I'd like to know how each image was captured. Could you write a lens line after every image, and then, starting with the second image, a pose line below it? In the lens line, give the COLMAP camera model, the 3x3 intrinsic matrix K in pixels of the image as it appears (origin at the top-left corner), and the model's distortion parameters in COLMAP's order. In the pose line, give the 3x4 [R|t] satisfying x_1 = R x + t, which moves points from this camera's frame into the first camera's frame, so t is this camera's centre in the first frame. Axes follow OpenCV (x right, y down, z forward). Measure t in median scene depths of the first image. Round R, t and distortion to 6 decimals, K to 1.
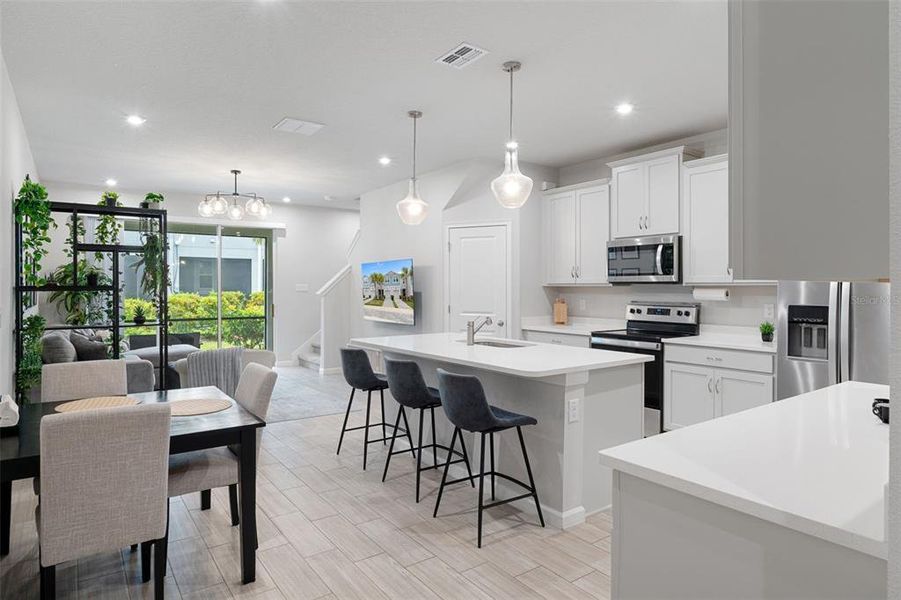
lens RADIAL K [[528.3, 0, 452.1], [0, 528.3, 288.5], [0, 0, 1]] dist [-0.002178, 0.003448]
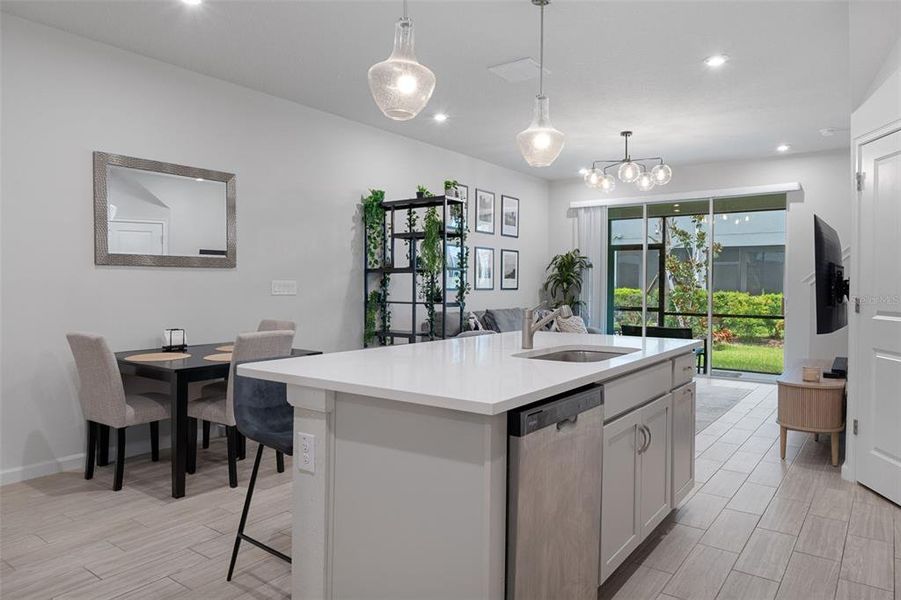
lens RADIAL K [[603.5, 0, 448.4], [0, 603.5, 294.4], [0, 0, 1]] dist [0.000873, 0.000656]
pose [[0.294042, 0.016109, -0.955657, 0.559669], [-0.006504, 0.999869, 0.014853, 0.028921], [0.955770, 0.001848, 0.294109, 0.588998]]
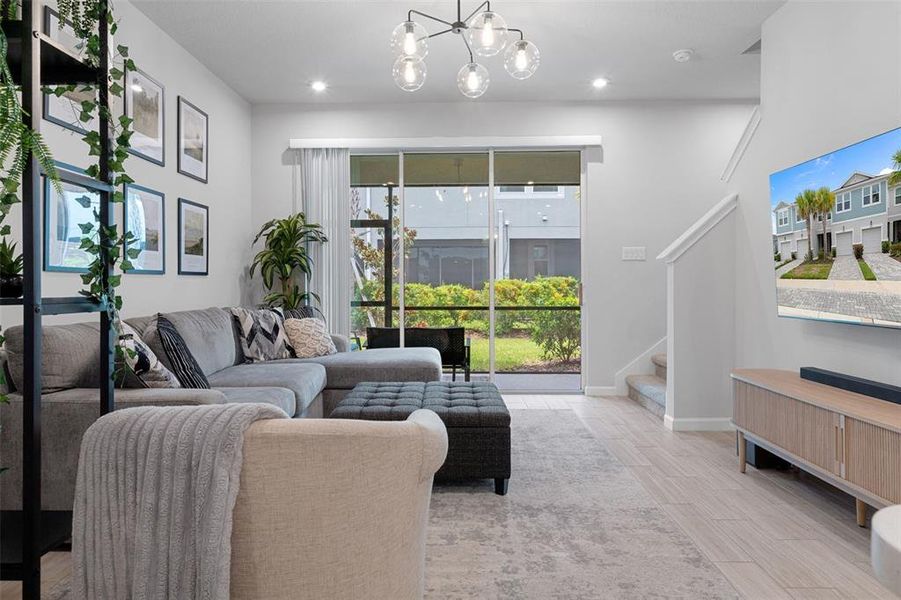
lens RADIAL K [[548.0, 0, 449.9], [0, 548.0, 282.6], [0, 0, 1]] dist [-0.009105, -0.000660]
pose [[0.794813, -0.004775, -0.606835, -0.175392], [0.004590, 0.999988, -0.001857, 0.054328], [0.606836, -0.001309, 0.794826, 0.819274]]
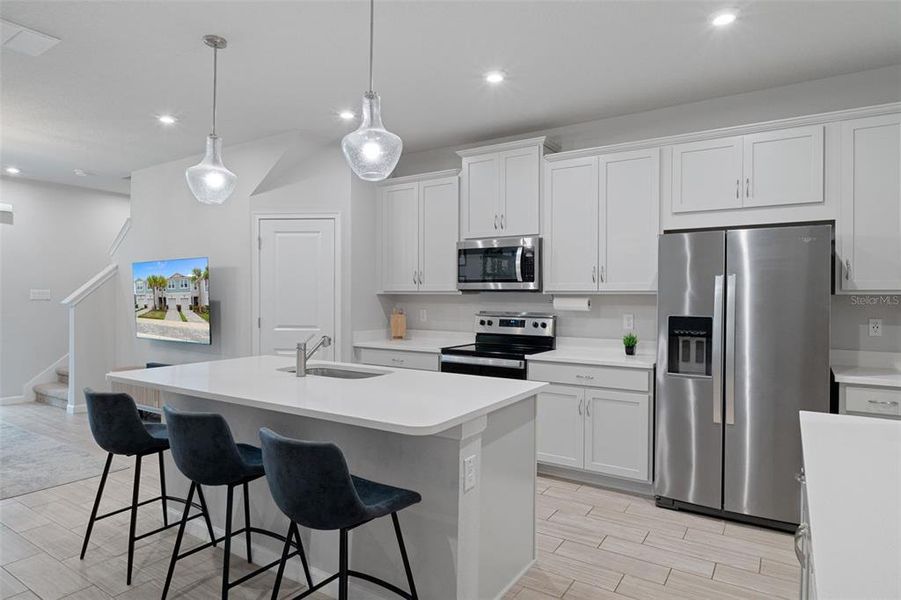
lens RADIAL K [[528.3, 0, 447.4], [0, 528.3, 300.9], [0, 0, 1]] dist [-0.002178, 0.003448]
pose [[0.936695, 0.001041, 0.350144, -0.025053], [-0.003727, 0.999969, 0.006998, 0.000408], [-0.350126, -0.007860, 0.936670, 0.223715]]
